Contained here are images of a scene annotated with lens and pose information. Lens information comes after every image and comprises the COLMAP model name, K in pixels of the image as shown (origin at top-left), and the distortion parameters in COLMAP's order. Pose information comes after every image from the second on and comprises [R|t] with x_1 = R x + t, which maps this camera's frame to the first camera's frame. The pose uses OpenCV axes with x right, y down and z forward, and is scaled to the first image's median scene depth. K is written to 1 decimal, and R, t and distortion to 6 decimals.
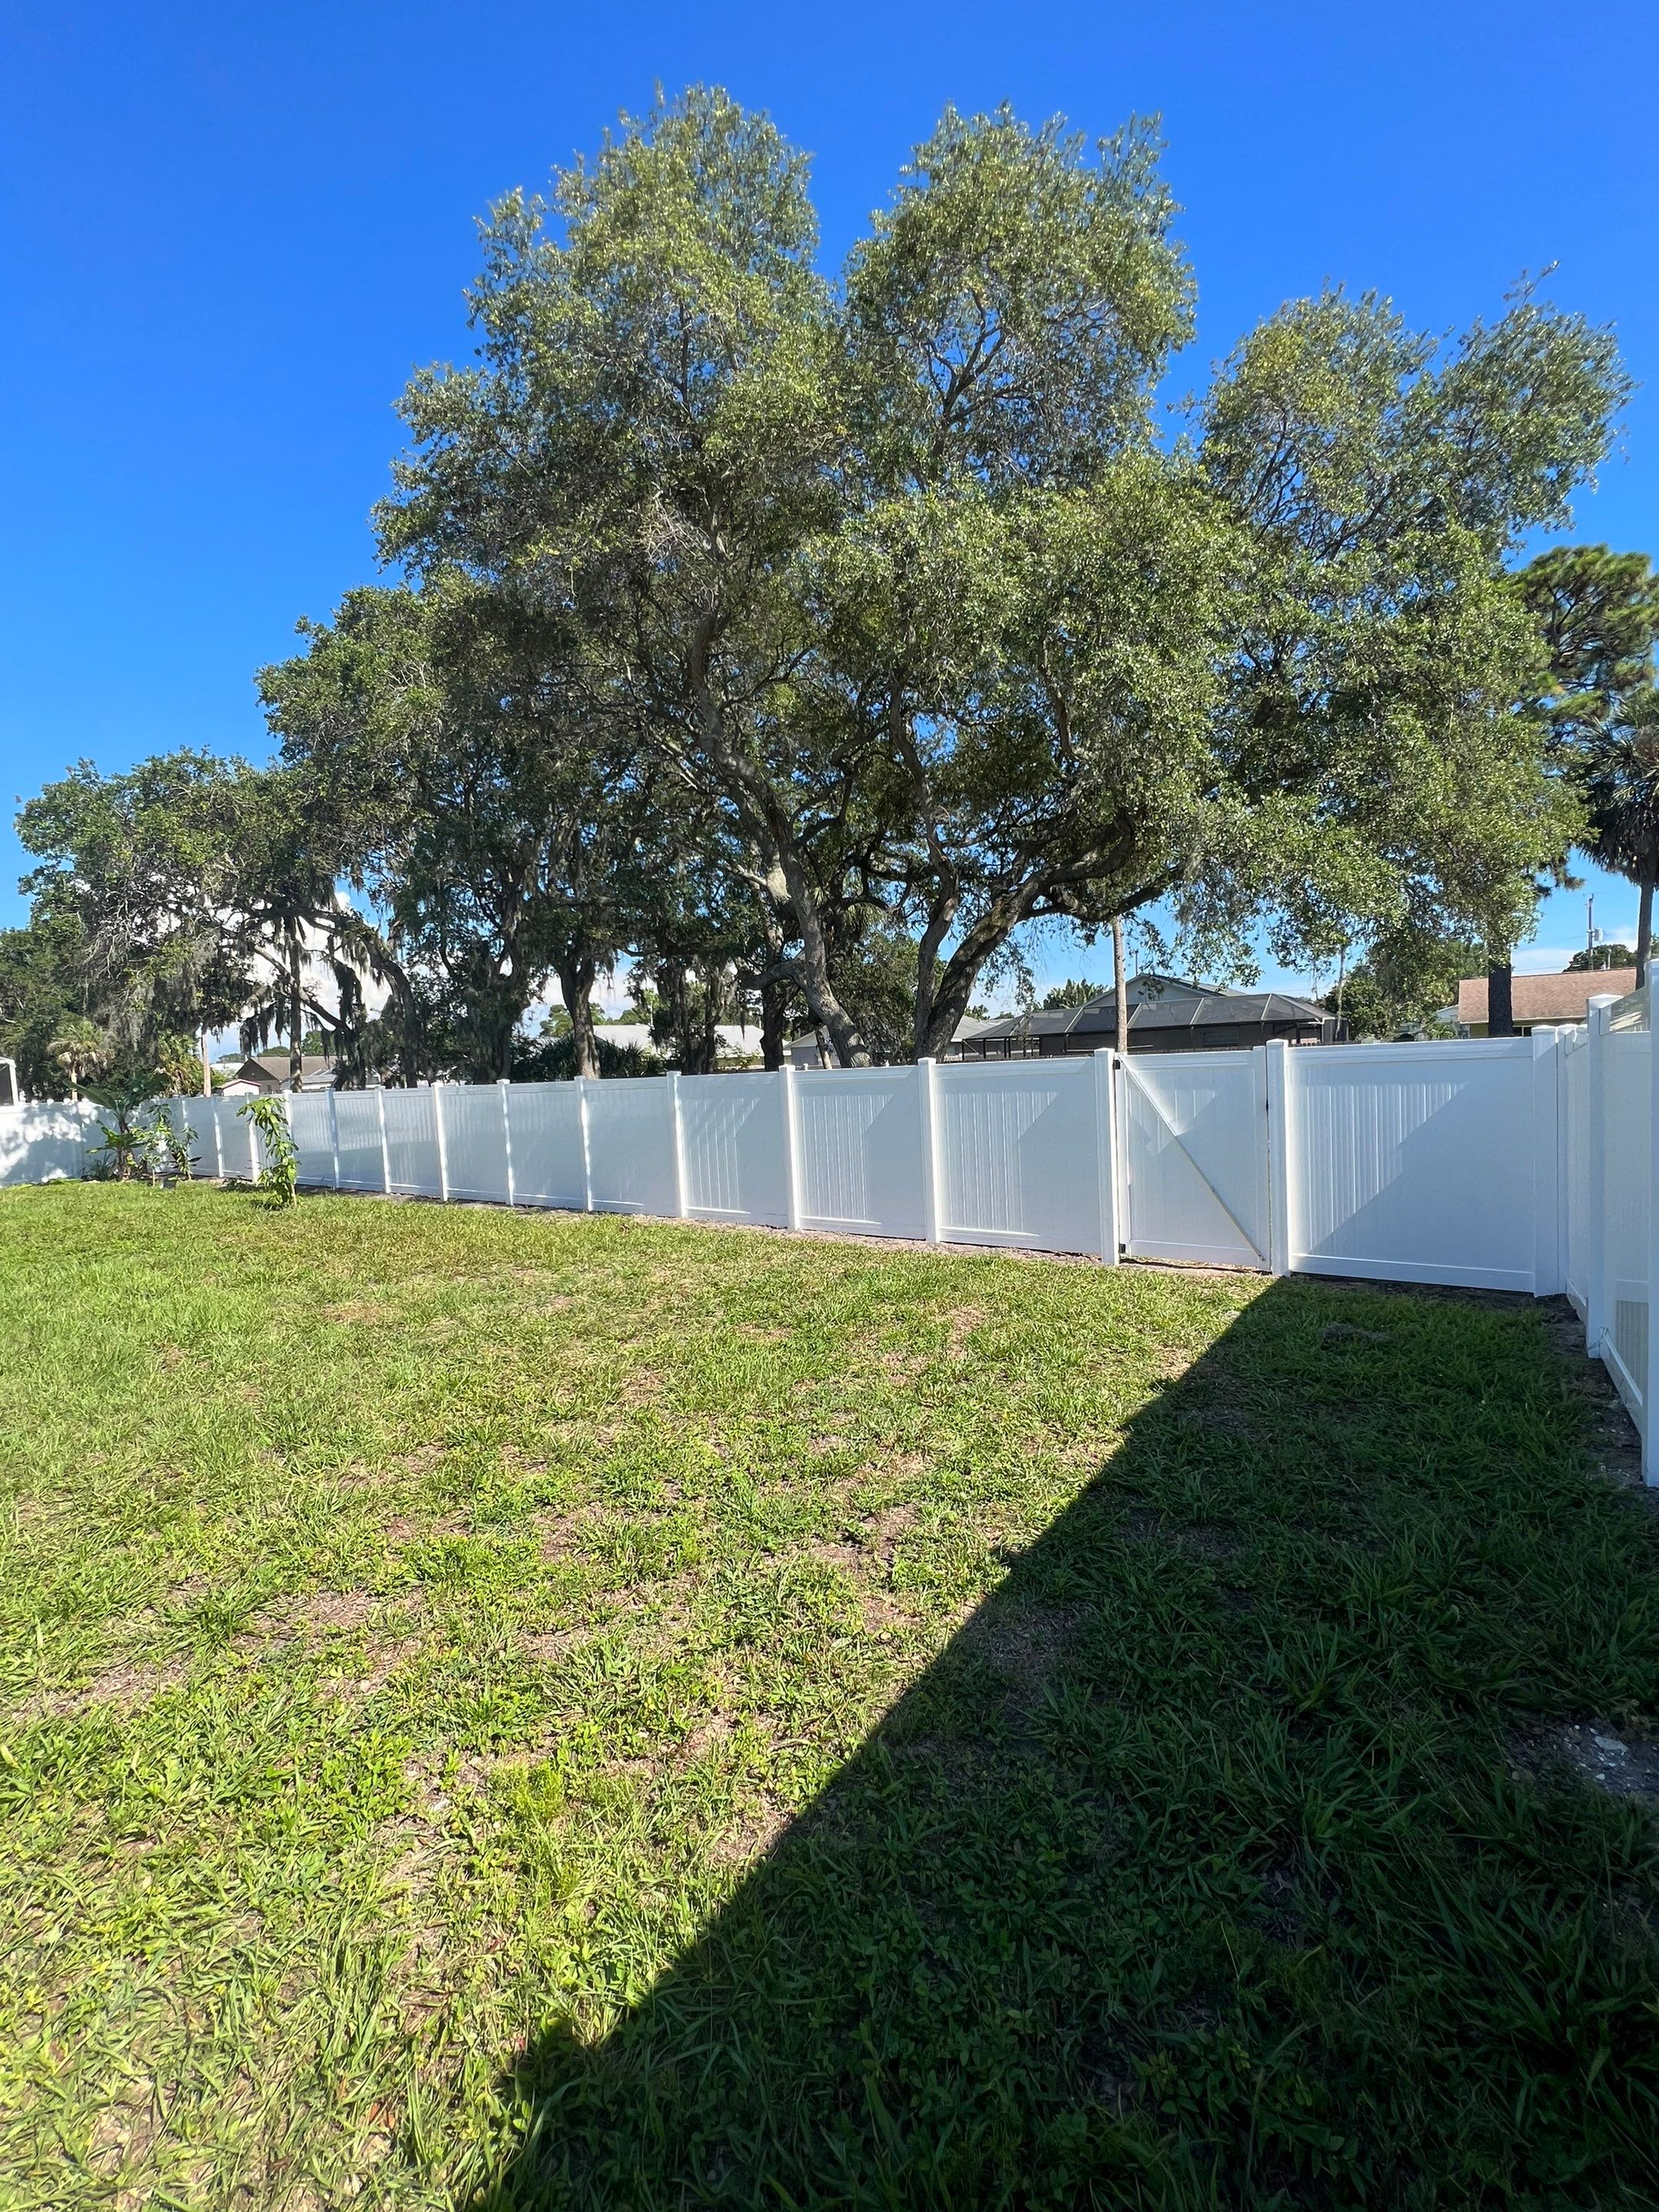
lens RADIAL K [[904.2, 0, 827.0], [0, 904.2, 1104.7], [0, 0, 1]] dist [0.001075, 0.000266]
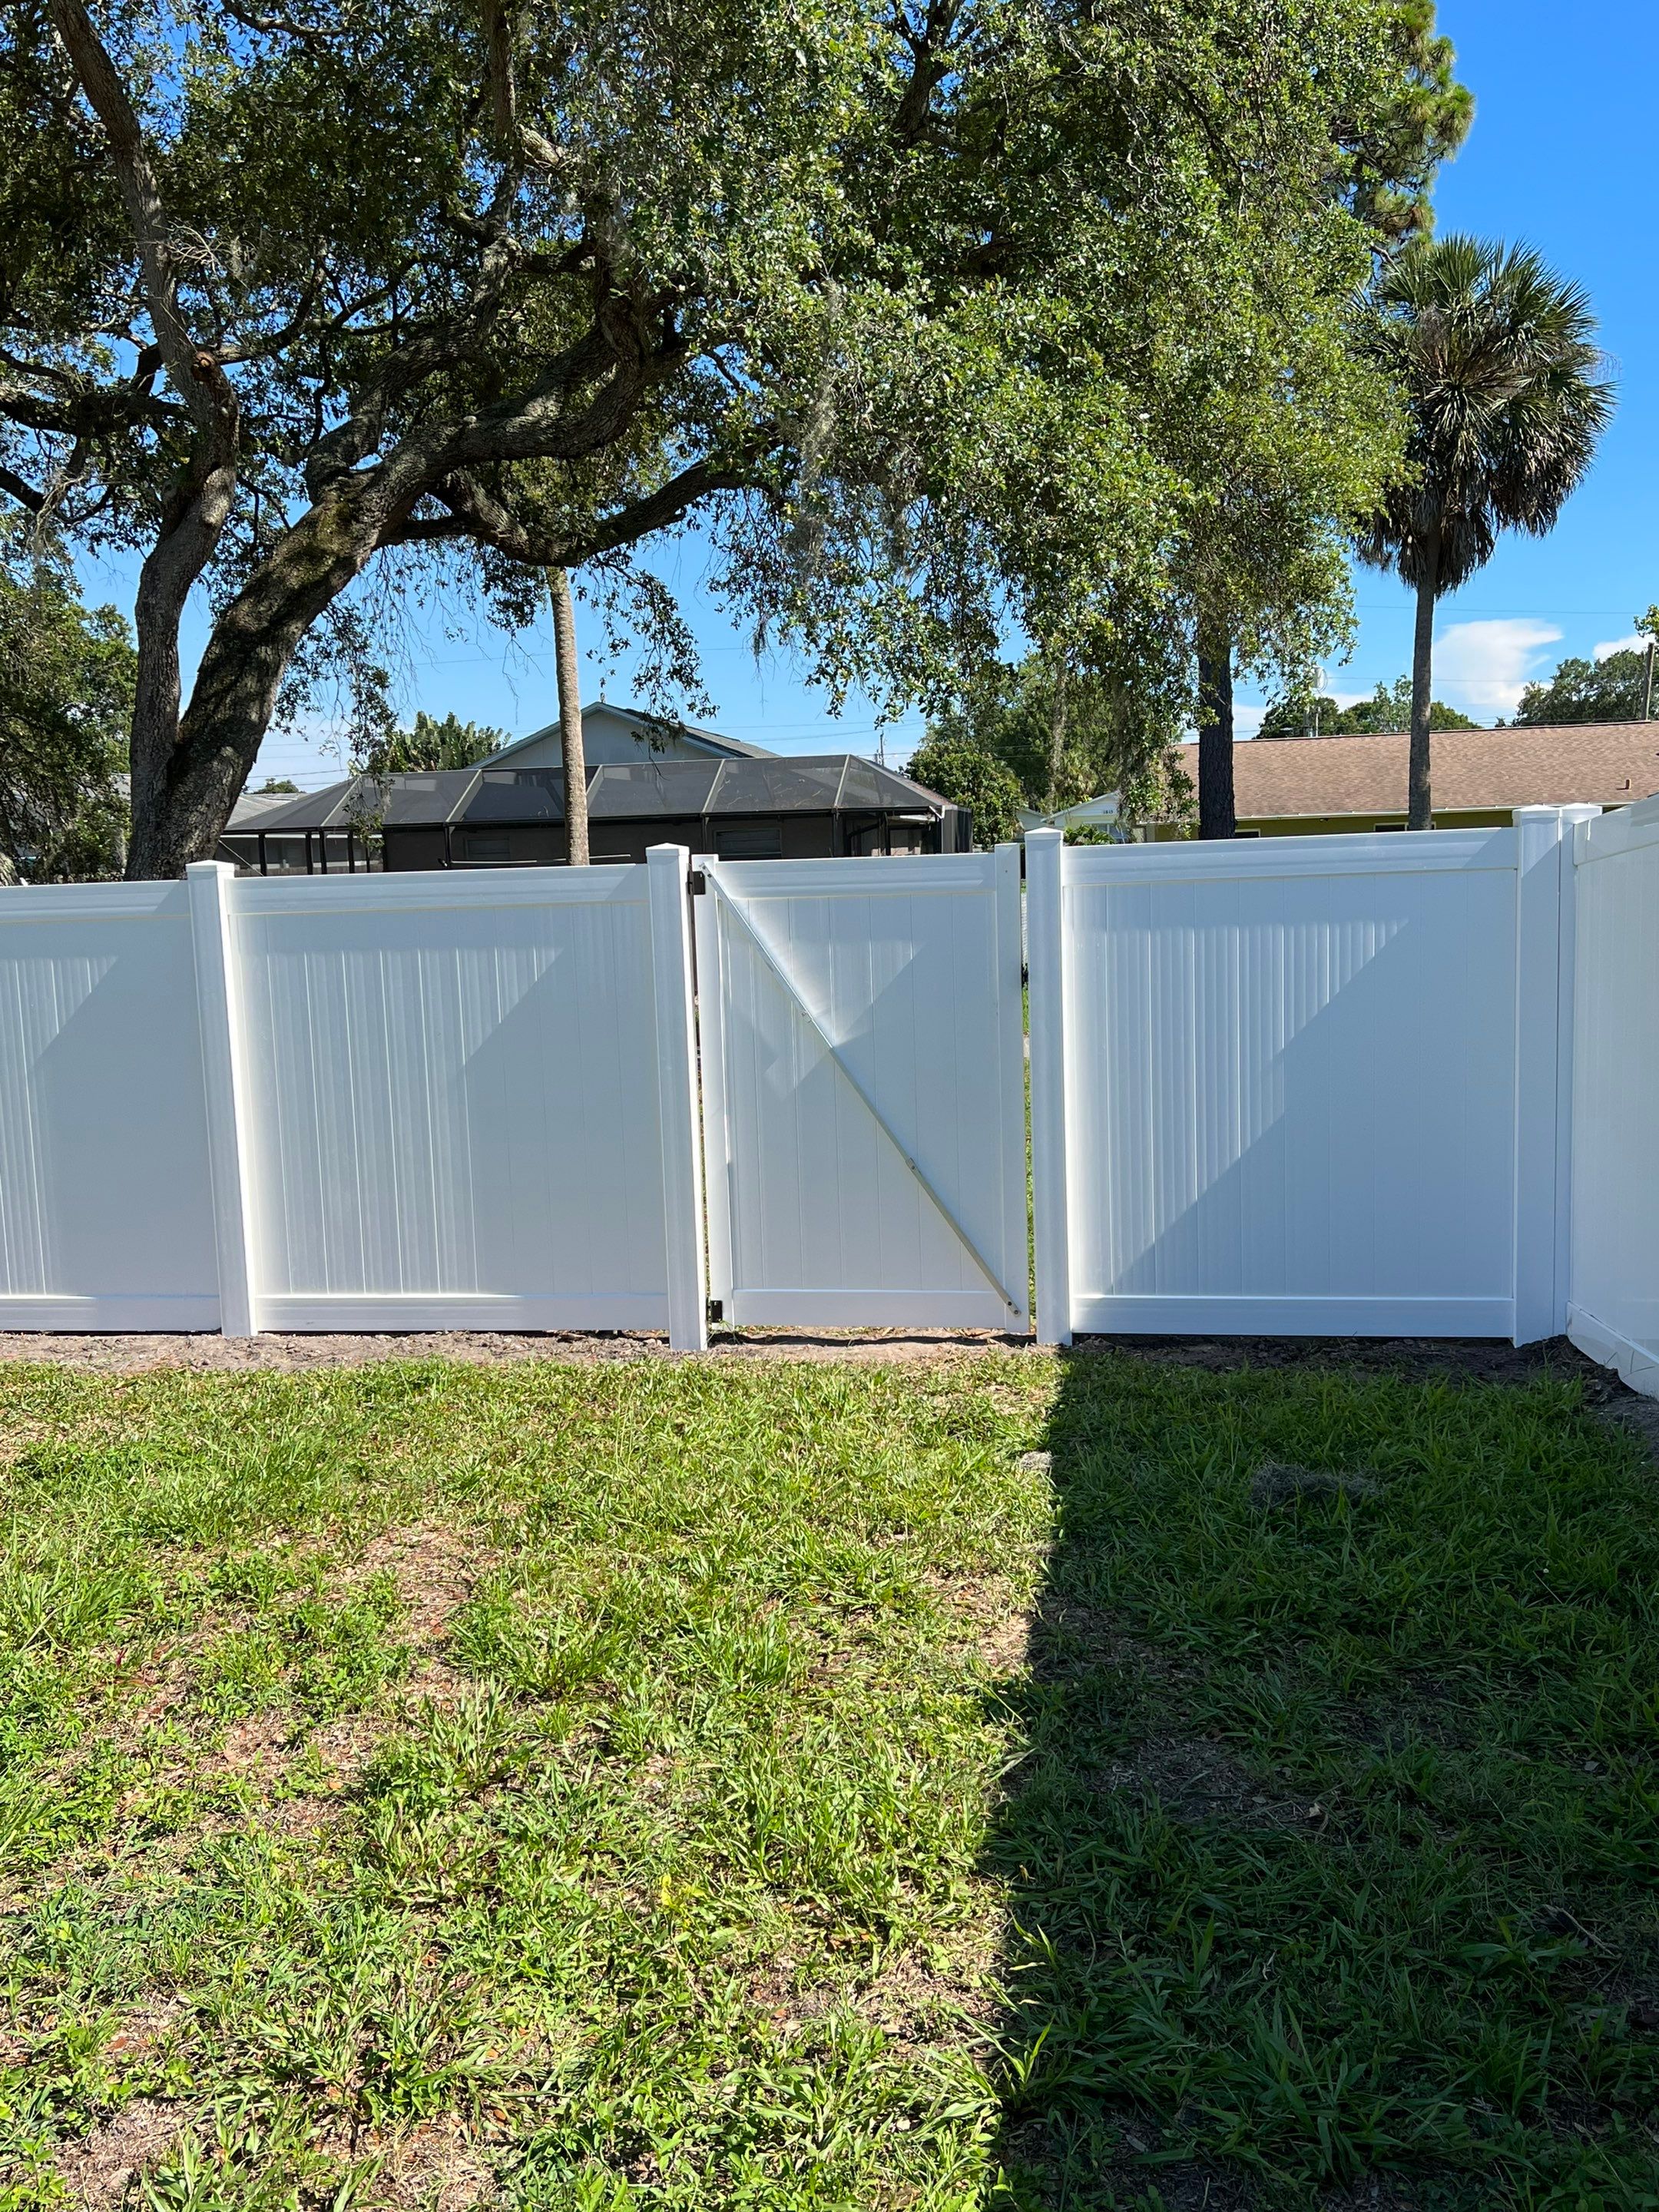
lens RADIAL K [[1900.9, 0, 824.0], [0, 1900.9, 1095.5], [0, 0, 1]] dist [0.062227, -0.098052]
pose [[0.891252, -0.041550, 0.451600, -0.027225], [0.014634, 0.997910, 0.062934, -0.000203], [-0.453272, -0.049481, 0.889998, 0.152286]]
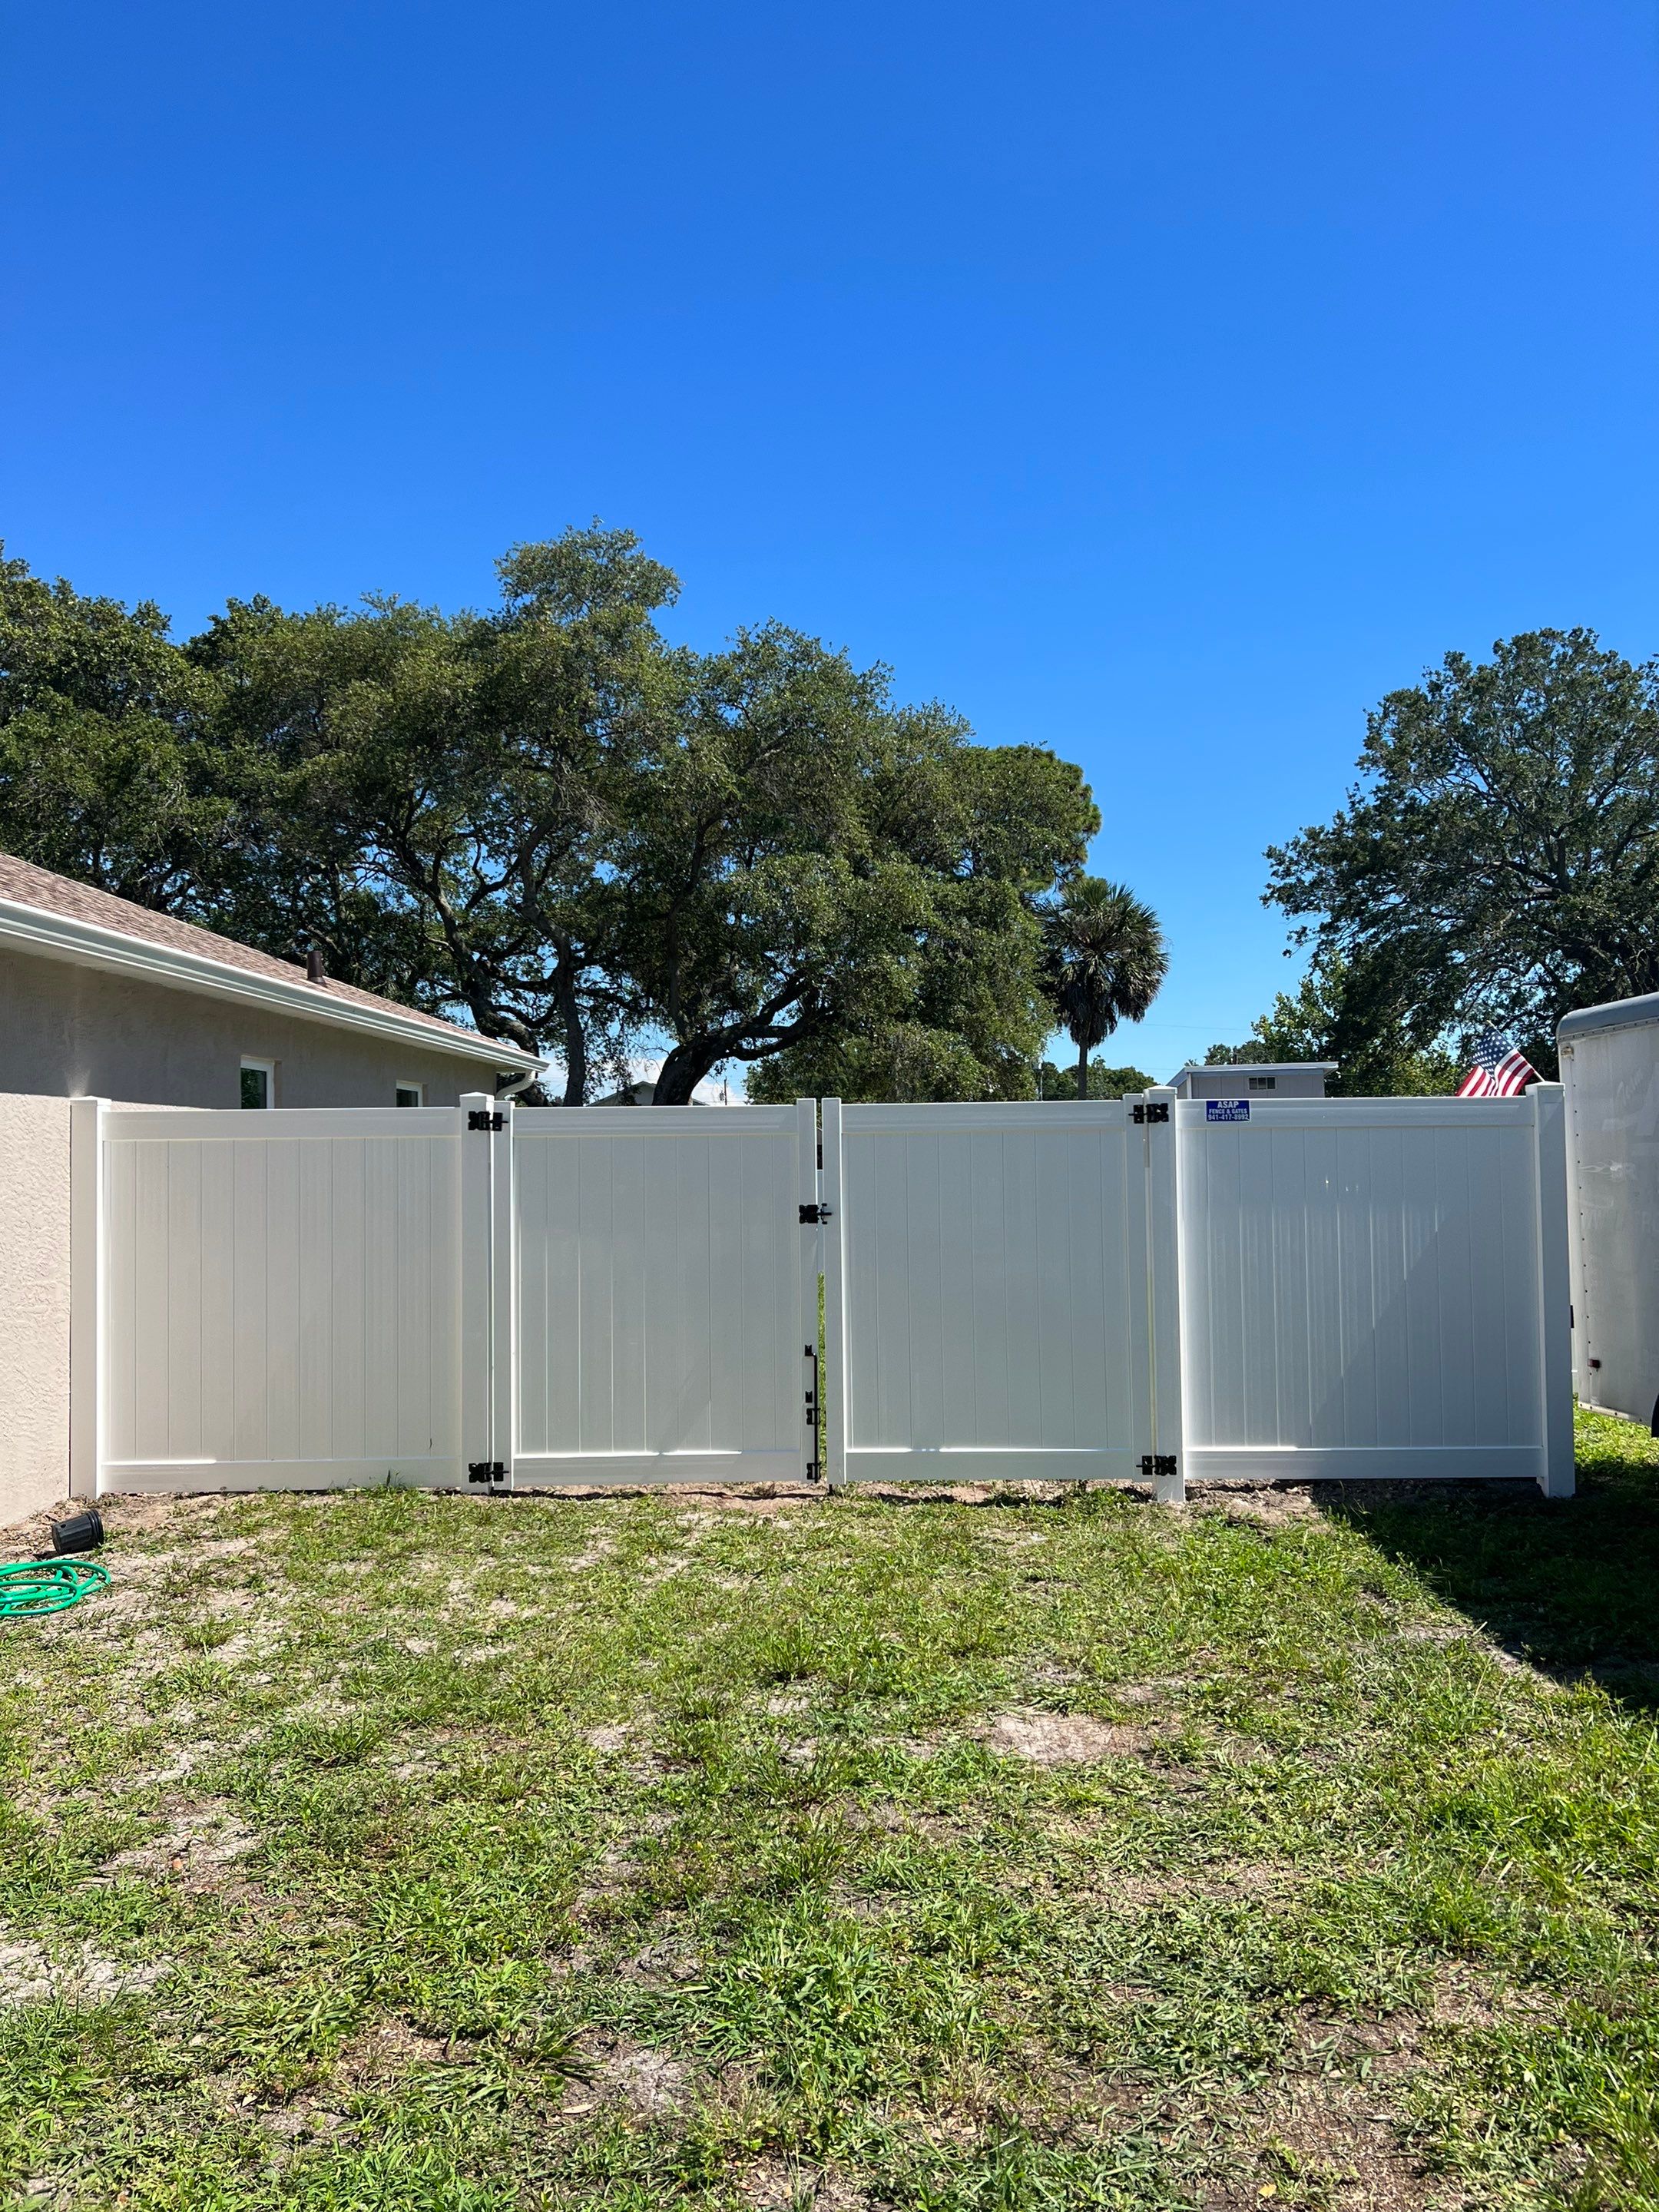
lens RADIAL K [[1691.4, 0, 837.4], [0, 1691.4, 1107.8], [0, 0, 1]] dist [0.004288, 0.000996]
pose [[0.825579, 0.060109, 0.561075, -1.462858], [-0.004601, 0.994994, -0.099826, 0.142394], [-0.564267, 0.079833, 0.821723, -1.546961]]
